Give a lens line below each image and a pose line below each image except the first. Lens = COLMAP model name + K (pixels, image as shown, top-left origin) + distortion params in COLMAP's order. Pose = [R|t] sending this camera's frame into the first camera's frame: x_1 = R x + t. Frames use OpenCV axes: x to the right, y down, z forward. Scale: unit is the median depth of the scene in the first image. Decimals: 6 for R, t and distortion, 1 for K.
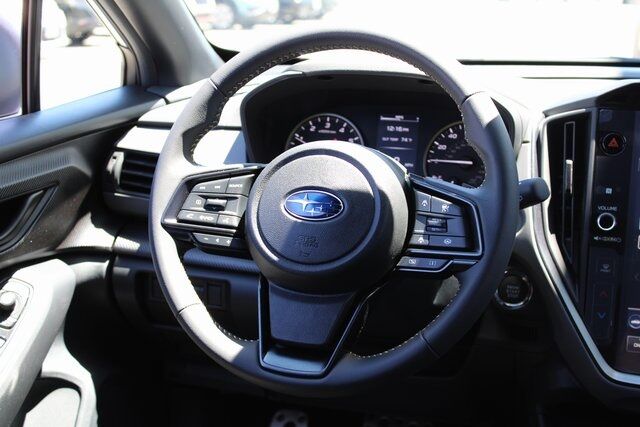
lens RADIAL K [[983.0, 0, 324.0], [0, 983.0, 208.9], [0, 0, 1]] dist [-0.038597, 0.000000]
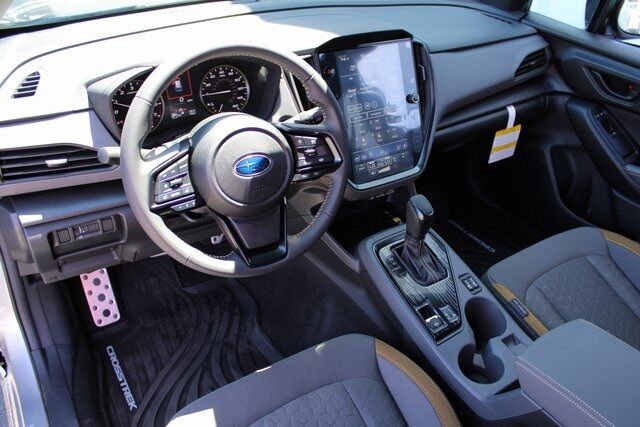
lens RADIAL K [[538.4, 0, 326.2], [0, 538.4, 218.0], [0, 0, 1]] dist [-0.146561, 0.121853]
pose [[0.643544, -0.415274, 0.642961, -0.499538], [0.131295, 0.887464, 0.441779, -0.280549], [-0.754064, -0.199887, 0.625646, 0.323382]]
